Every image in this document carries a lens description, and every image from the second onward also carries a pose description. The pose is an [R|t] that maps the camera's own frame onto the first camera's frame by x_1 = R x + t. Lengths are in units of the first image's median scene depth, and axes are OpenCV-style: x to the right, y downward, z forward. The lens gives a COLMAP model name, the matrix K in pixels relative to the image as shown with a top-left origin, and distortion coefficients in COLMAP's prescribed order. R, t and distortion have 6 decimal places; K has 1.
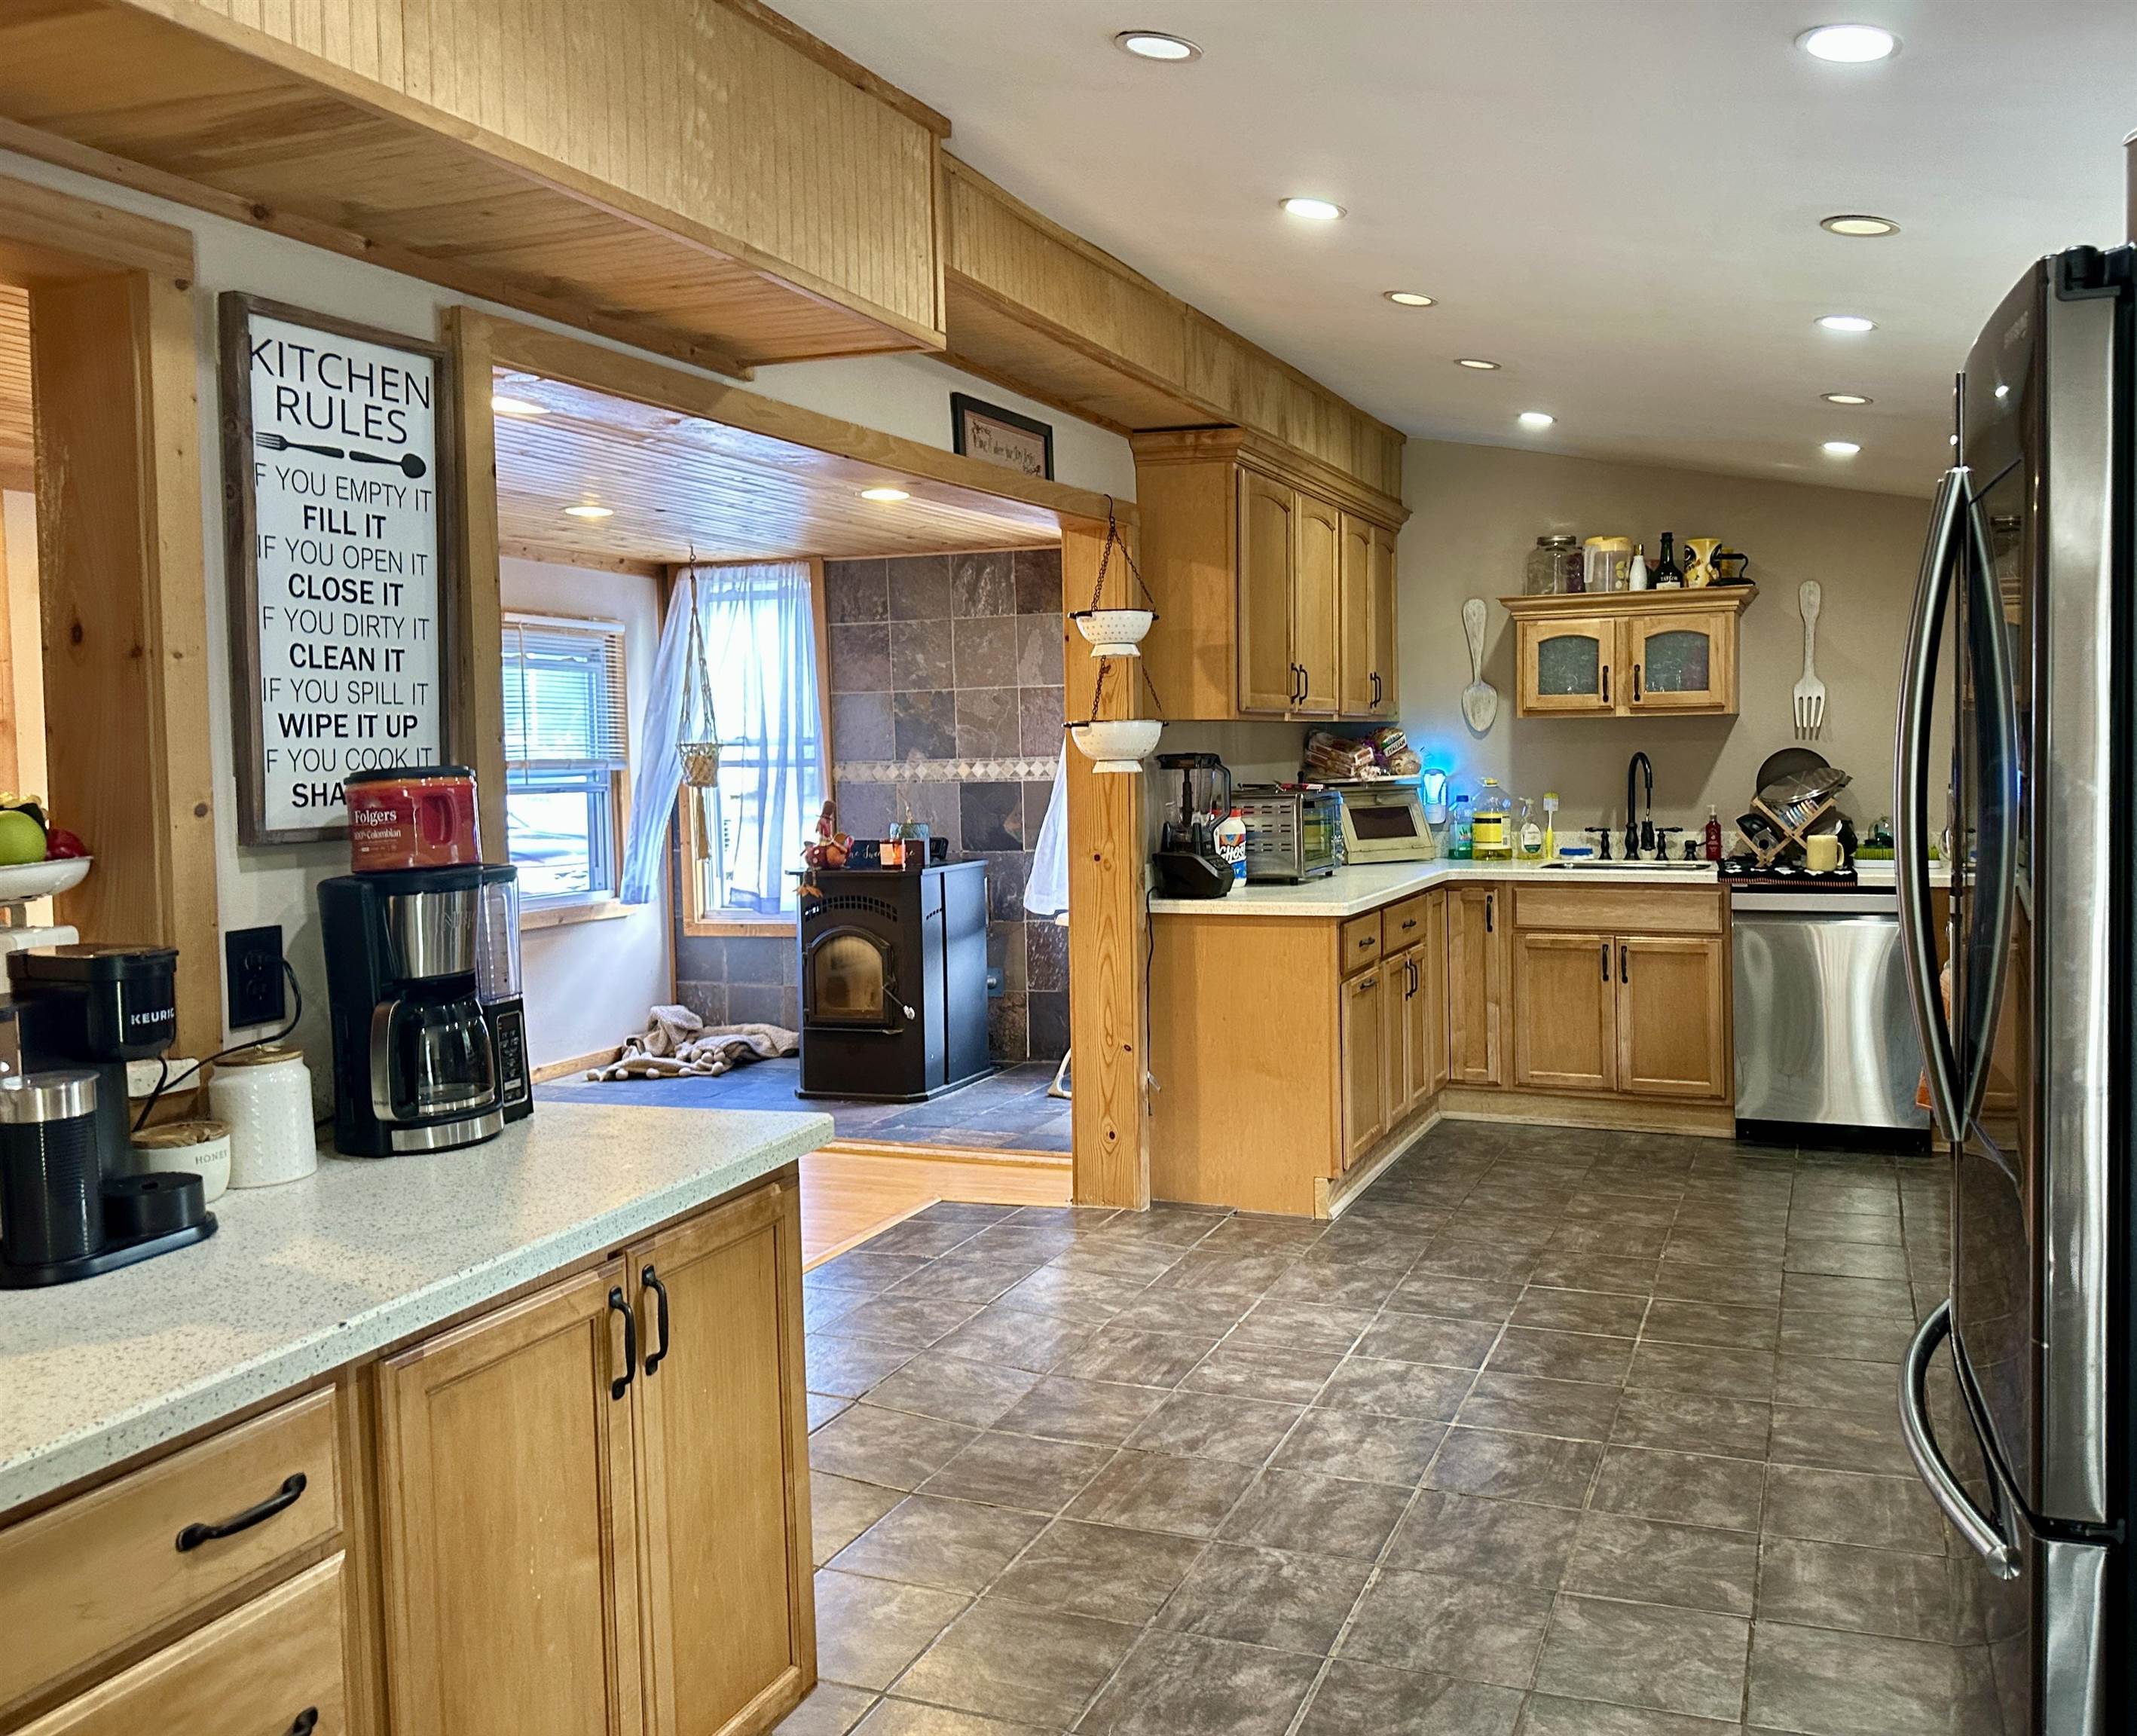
lens RADIAL K [[1710.4, 0, 1222.1], [0, 1710.4, 813.2], [0, 0, 1]] dist [0.181753, -0.345514]
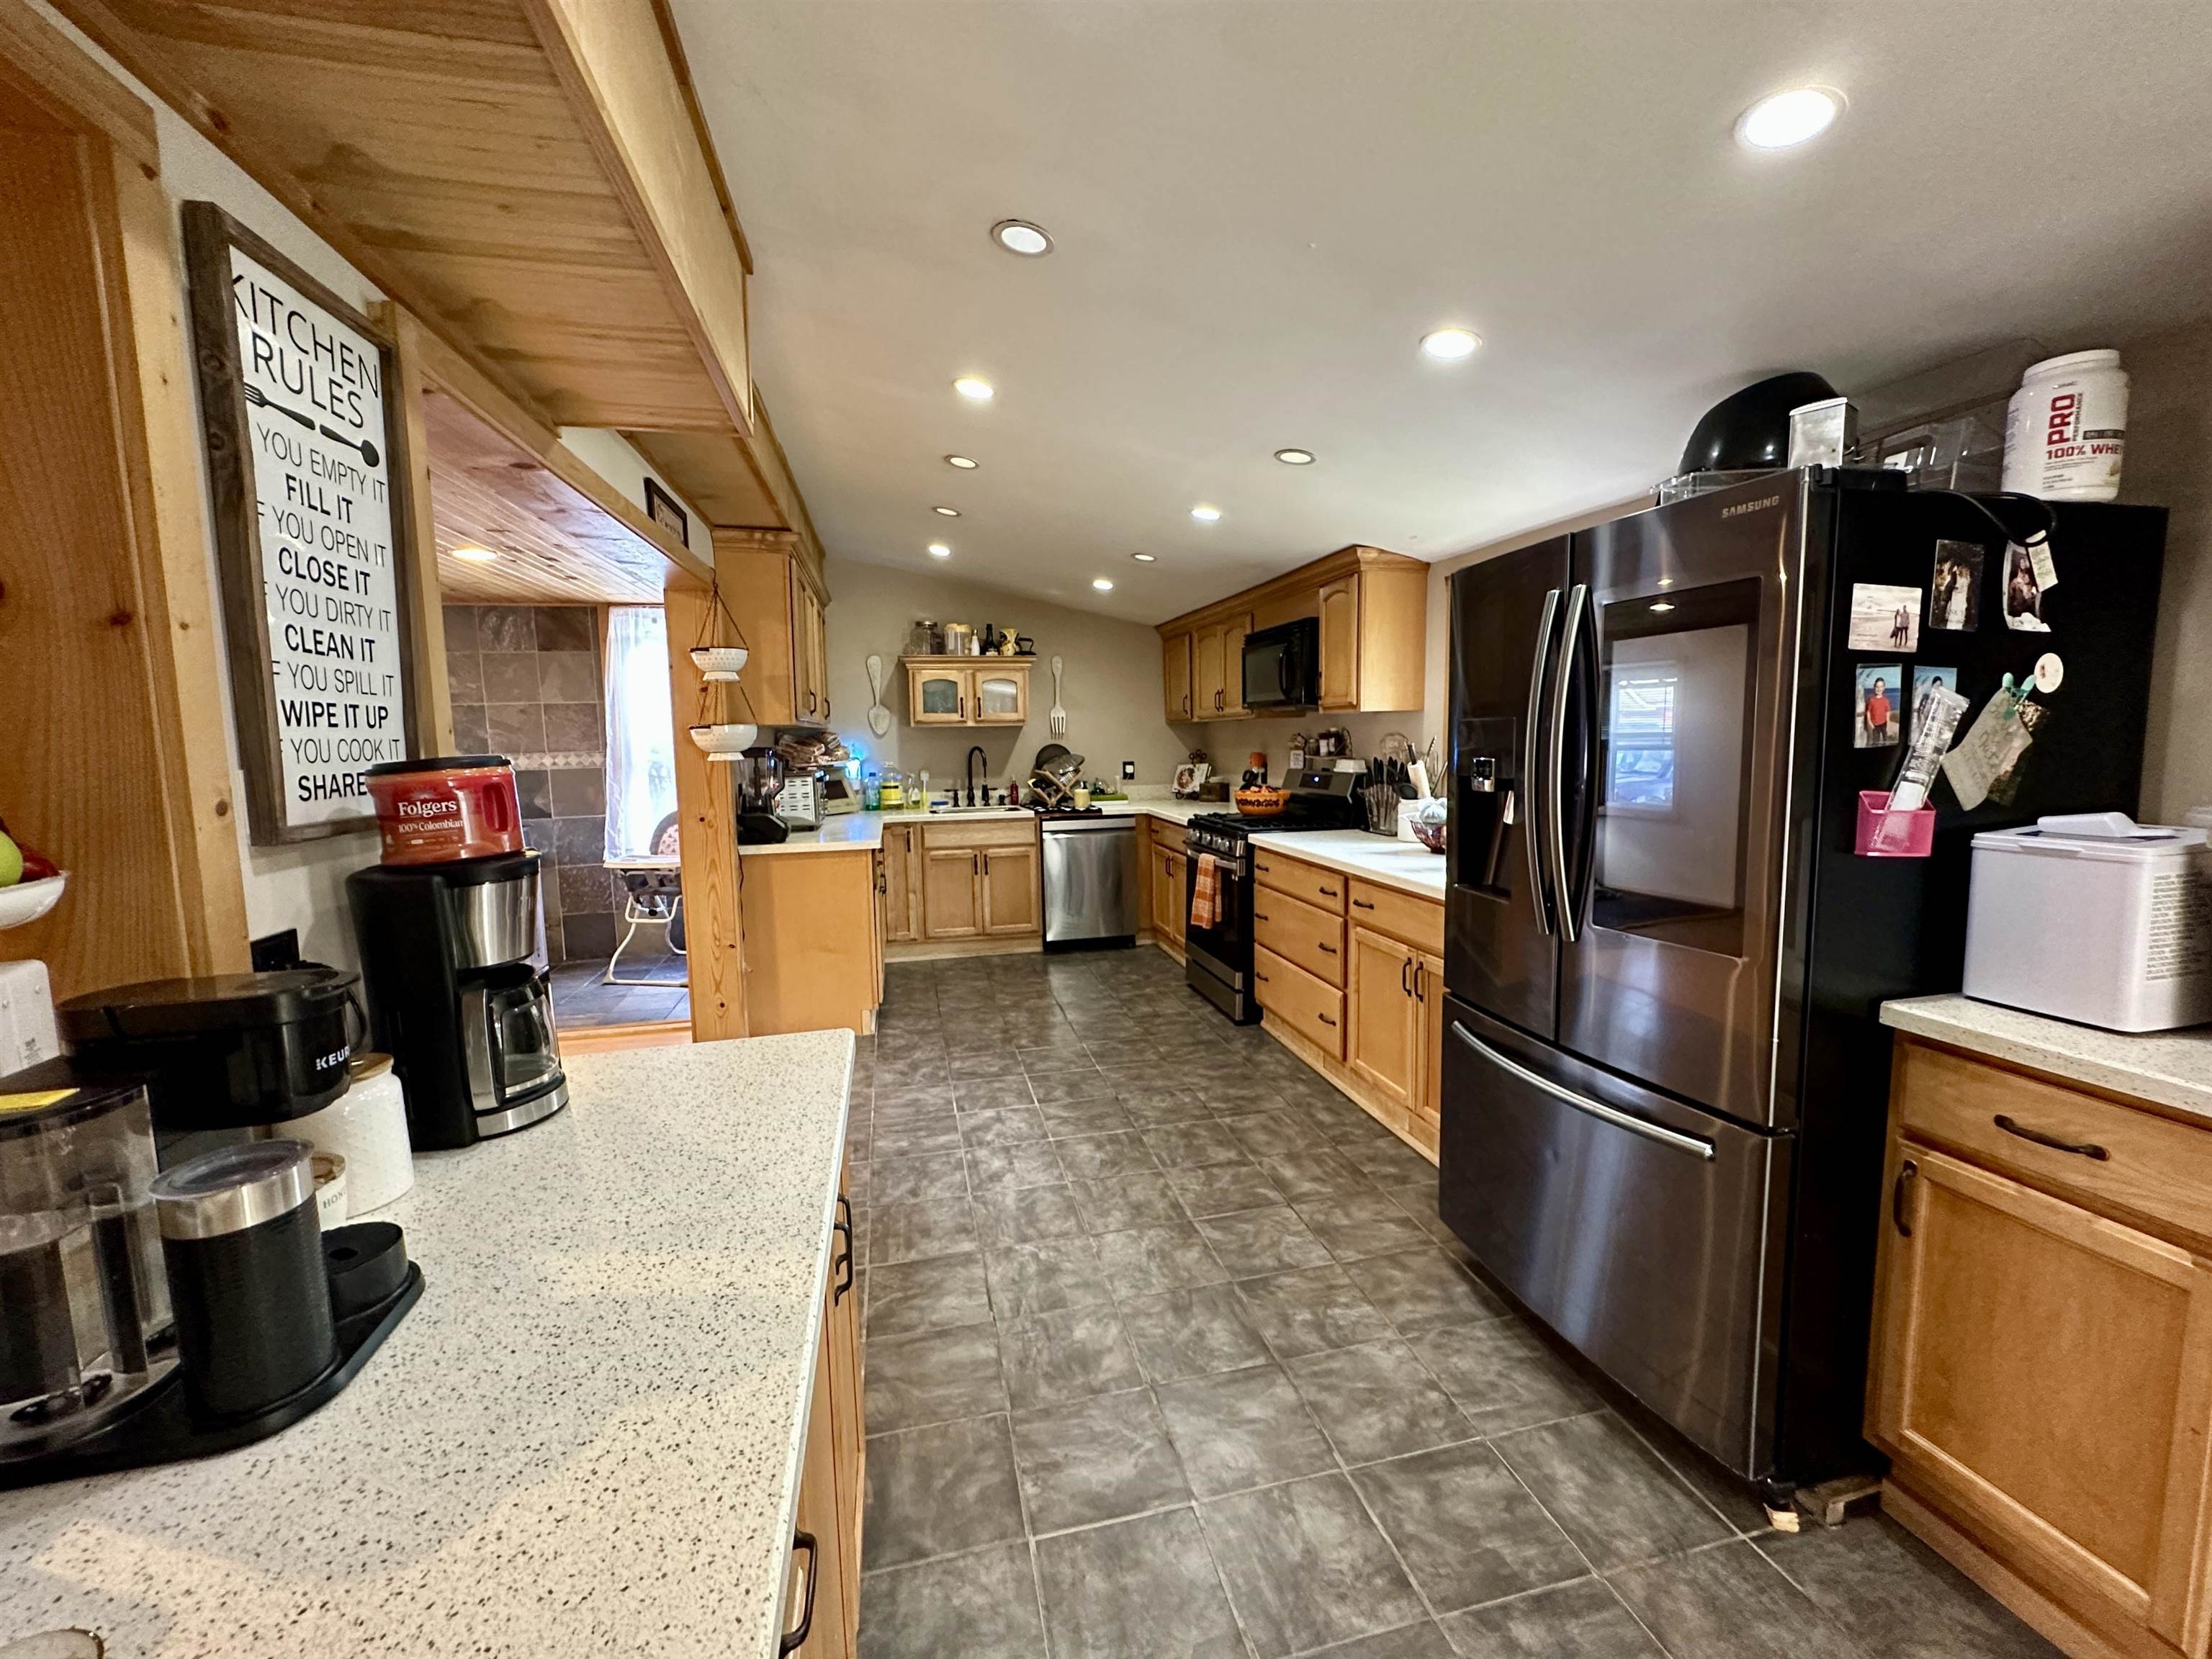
lens RADIAL K [[906.0, 0, 1106.4], [0, 906.0, 832.7], [0, 0, 1]] dist [0.002219, -0.005069]
pose [[0.840234, -0.056547, 0.539267, -0.225499], [0.026243, 0.997623, 0.063720, -0.003261], [-0.541588, -0.039388, 0.839721, 0.189049]]
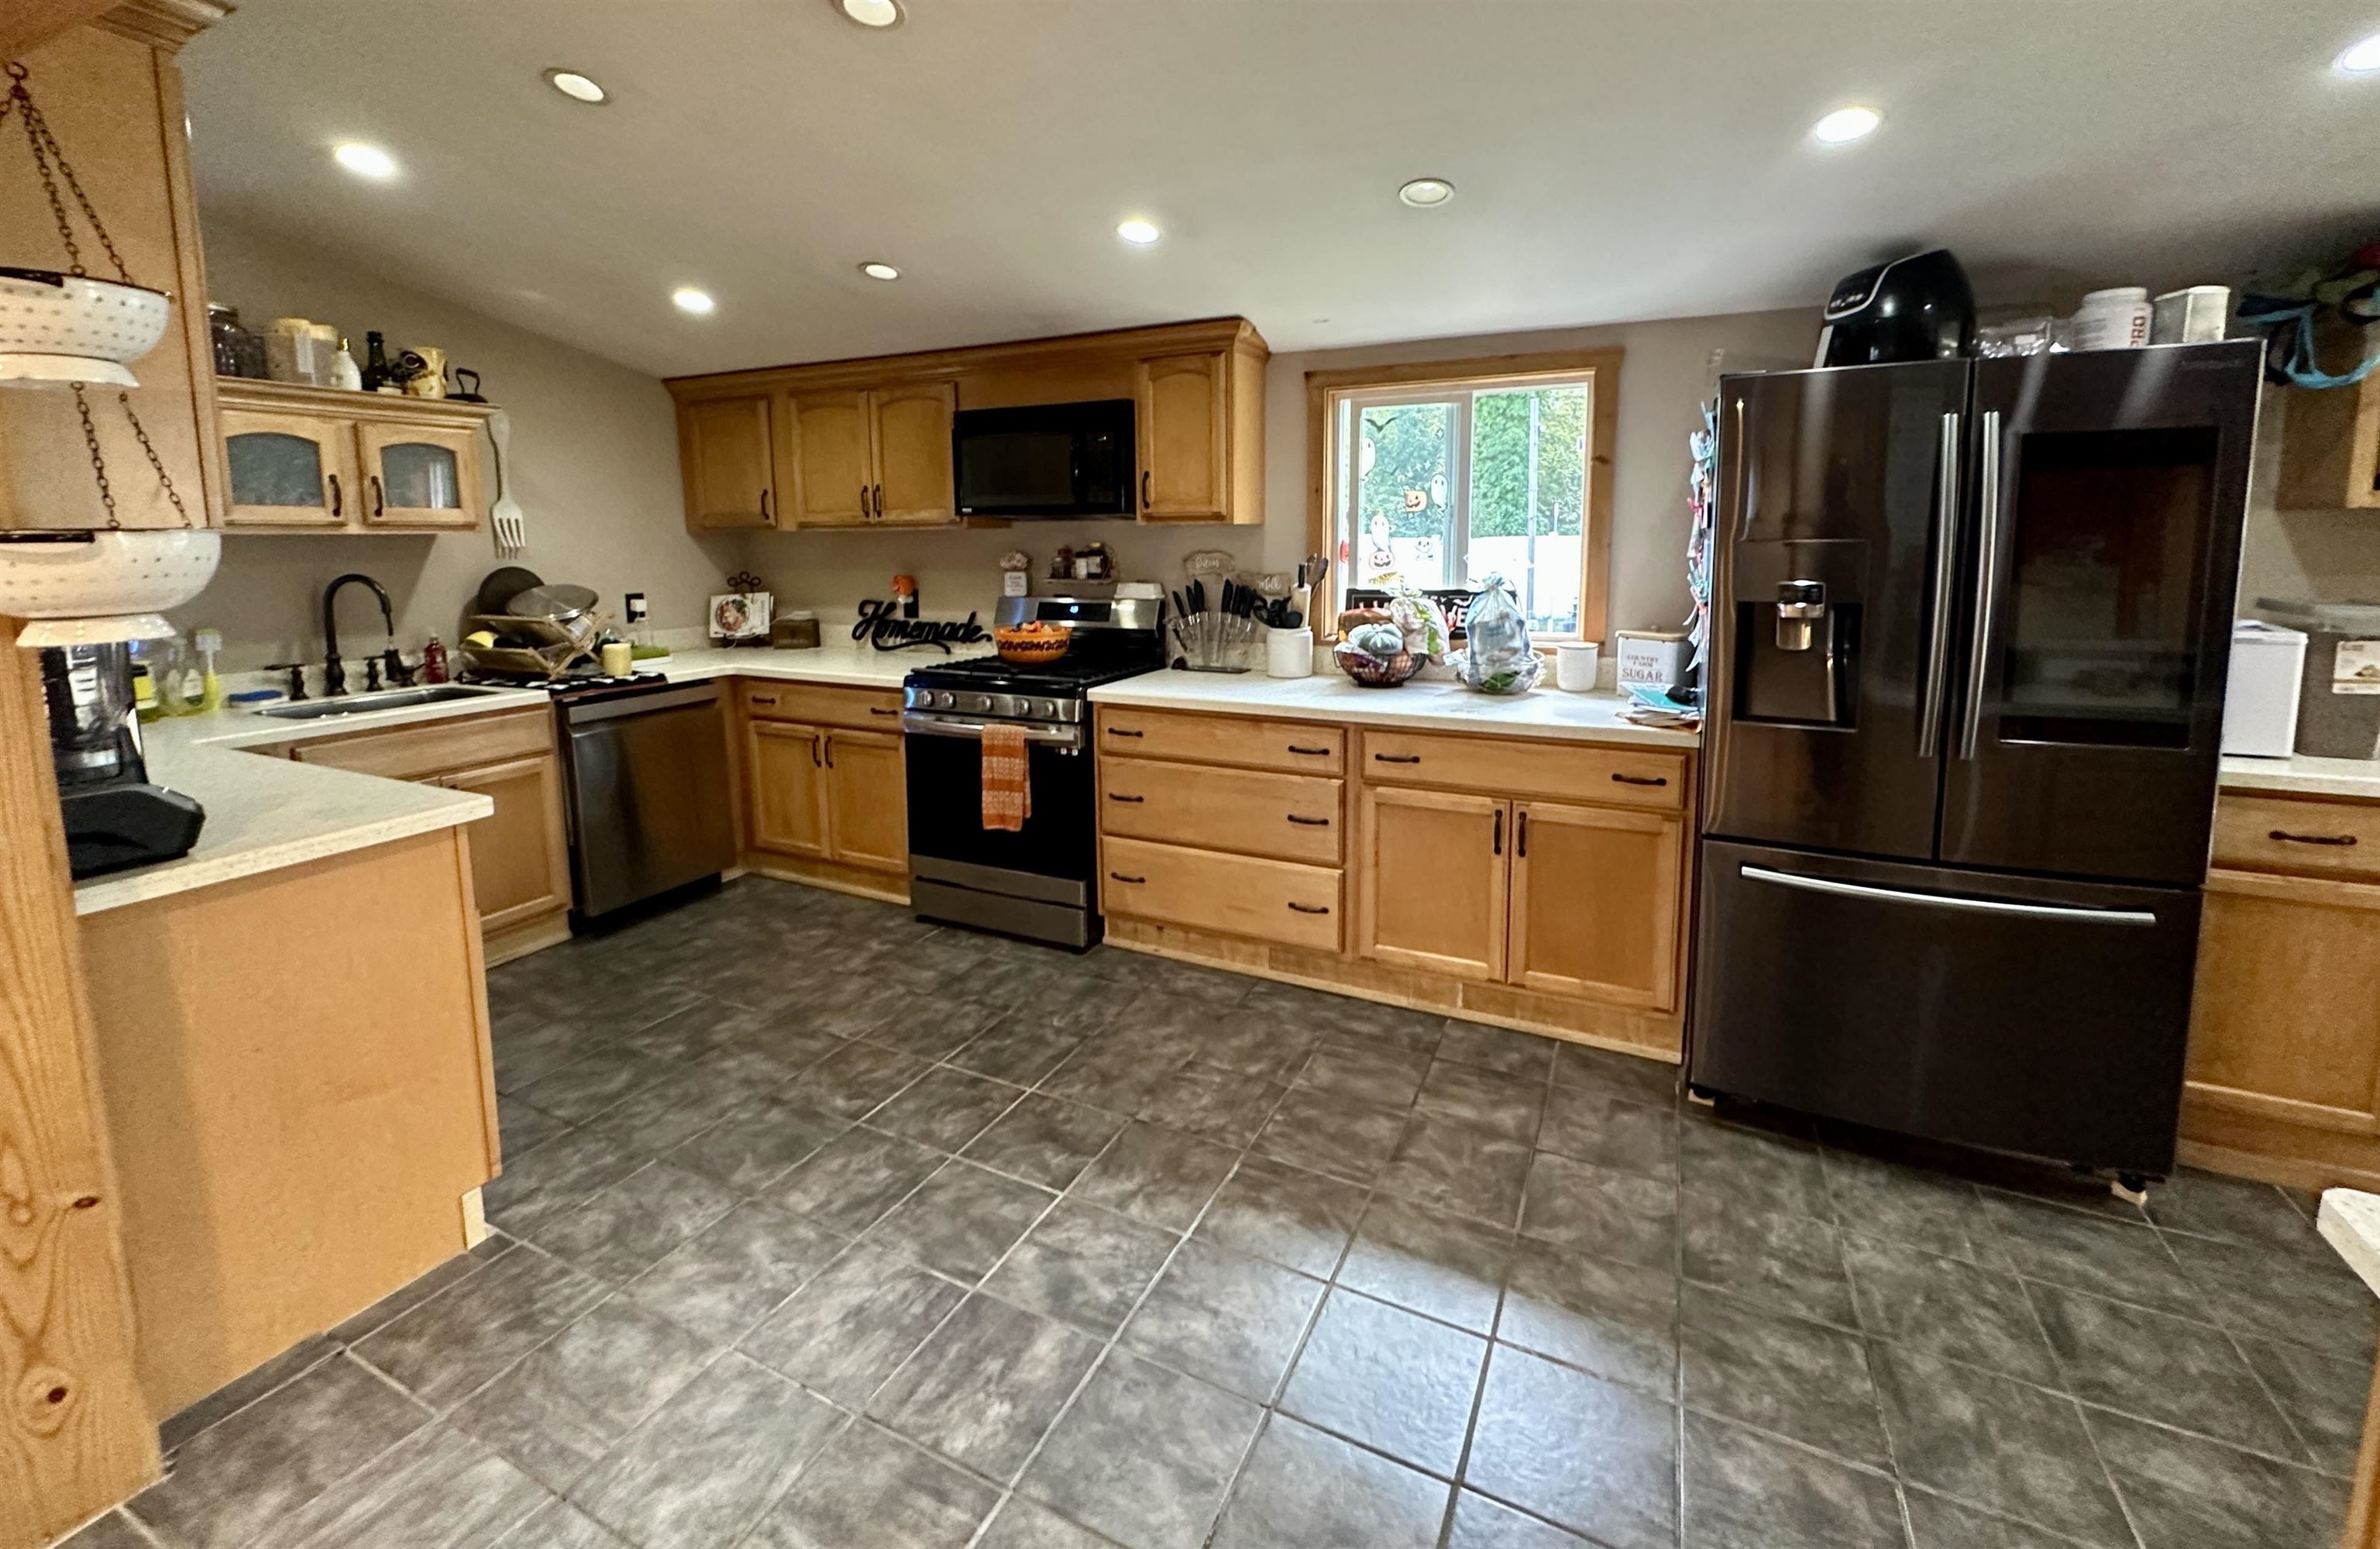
lens RADIAL K [[989.8, 0, 1193.6], [0, 989.8, 651.4], [0, 0, 1]] dist [-0.000606, 0.000082]
pose [[0.105958, -0.102919, 0.989030, -0.320403], [0.048486, 0.993981, 0.098239, -0.035529], [-0.993188, 0.037544, 0.110310, 0.731516]]
